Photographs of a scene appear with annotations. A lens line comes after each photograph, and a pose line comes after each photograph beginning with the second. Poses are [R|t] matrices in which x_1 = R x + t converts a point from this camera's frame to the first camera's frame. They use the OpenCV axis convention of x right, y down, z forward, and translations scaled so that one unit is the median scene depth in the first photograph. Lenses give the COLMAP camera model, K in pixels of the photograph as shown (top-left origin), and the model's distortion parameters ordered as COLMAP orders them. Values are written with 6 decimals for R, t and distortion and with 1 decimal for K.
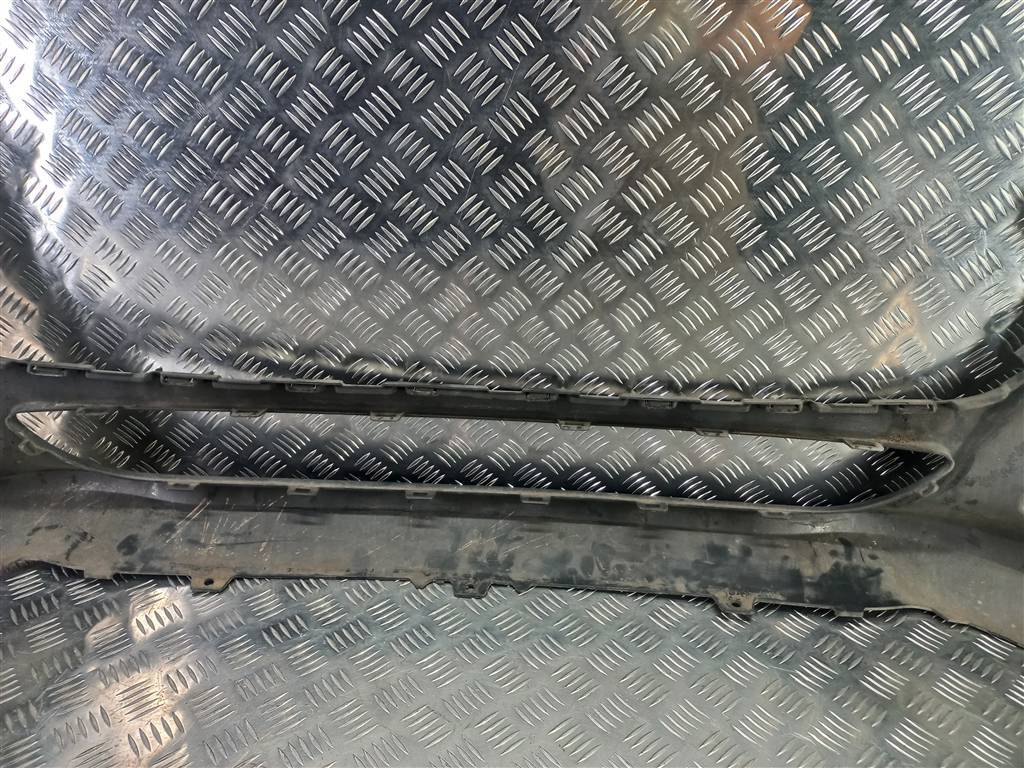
lens RADIAL K [[743.6, 0, 515.4], [0, 743.6, 377.9], [0, 0, 1]] dist [0.024664, 0.004242]
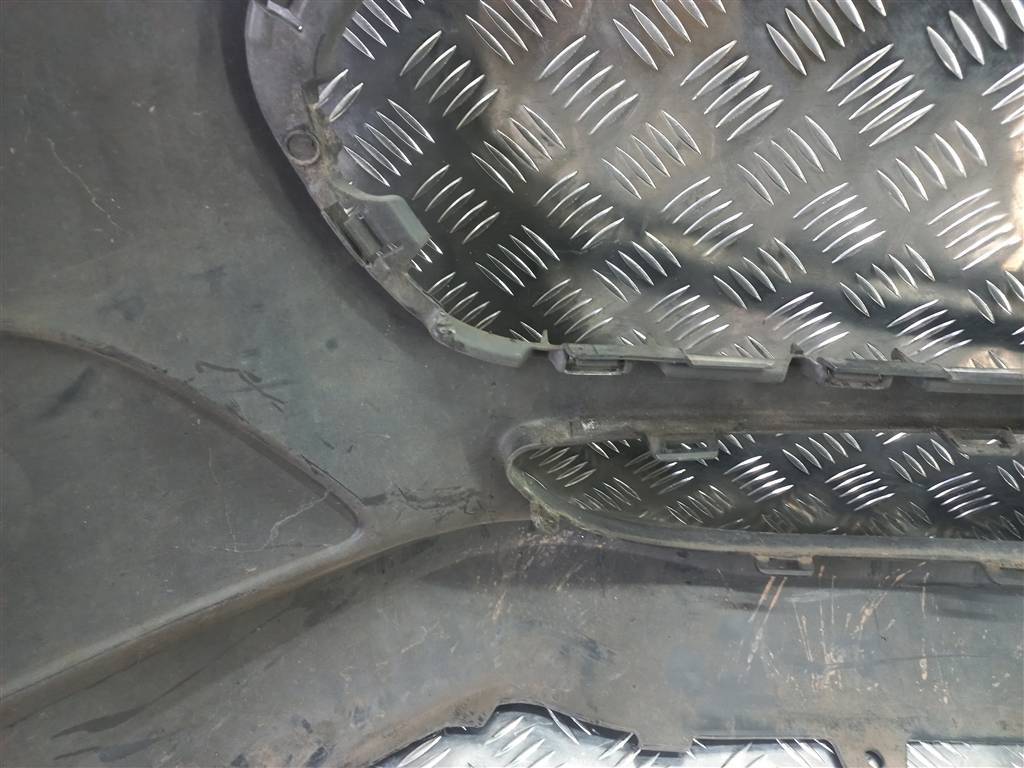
lens RADIAL K [[743.6, 0, 508.9], [0, 743.6, 377.1], [0, 0, 1]] dist [0.024664, 0.004242]
pose [[0.999278, -0.000779, -0.037986, -0.619833], [0.009363, 0.974006, 0.226327, -0.098649], [0.036823, -0.226519, 0.973310, 0.528388]]
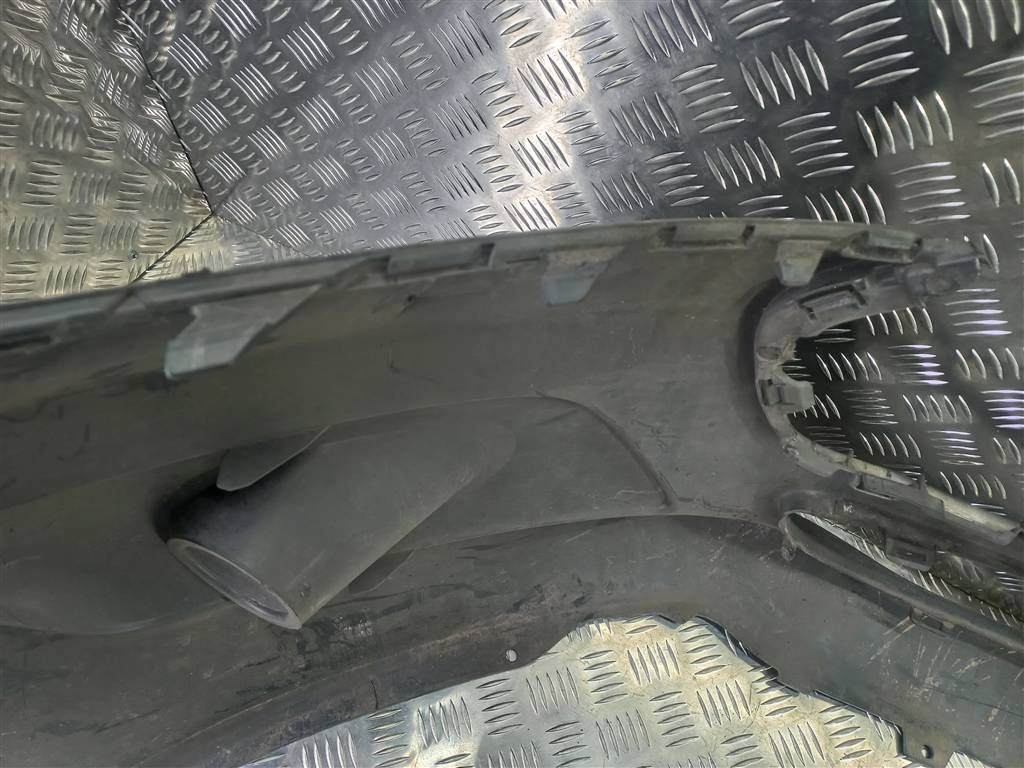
lens RADIAL K [[743.6, 0, 513.7], [0, 743.6, 375.0], [0, 0, 1]] dist [0.024664, 0.004242]
pose [[0.913264, 0.379058, -0.149207, -0.799313], [-0.238316, 0.794201, 0.558972, -0.351255], [0.330384, -0.474931, 0.815651, 0.399209]]
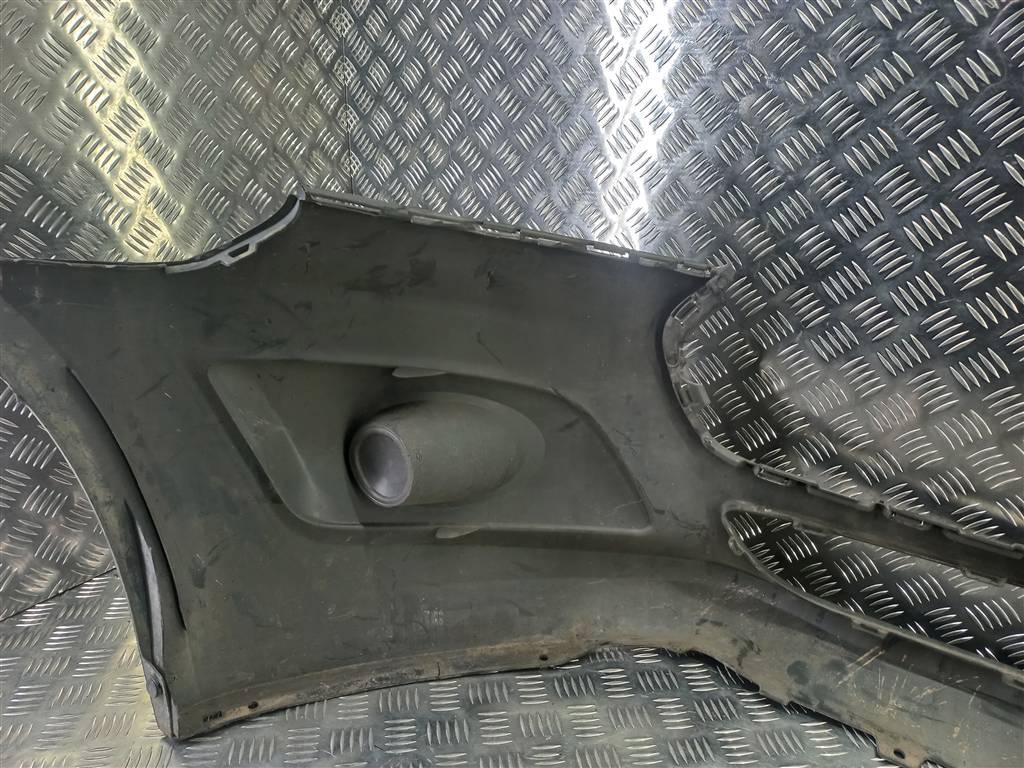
lens RADIAL K [[743.6, 0, 513.2], [0, 743.6, 377.4], [0, 0, 1]] dist [0.024664, 0.004242]
pose [[0.858170, 0.178379, -0.481379, -0.436367], [-0.230345, 0.971796, -0.050537, -0.008317], [0.458787, 0.154252, 0.875055, -0.053733]]
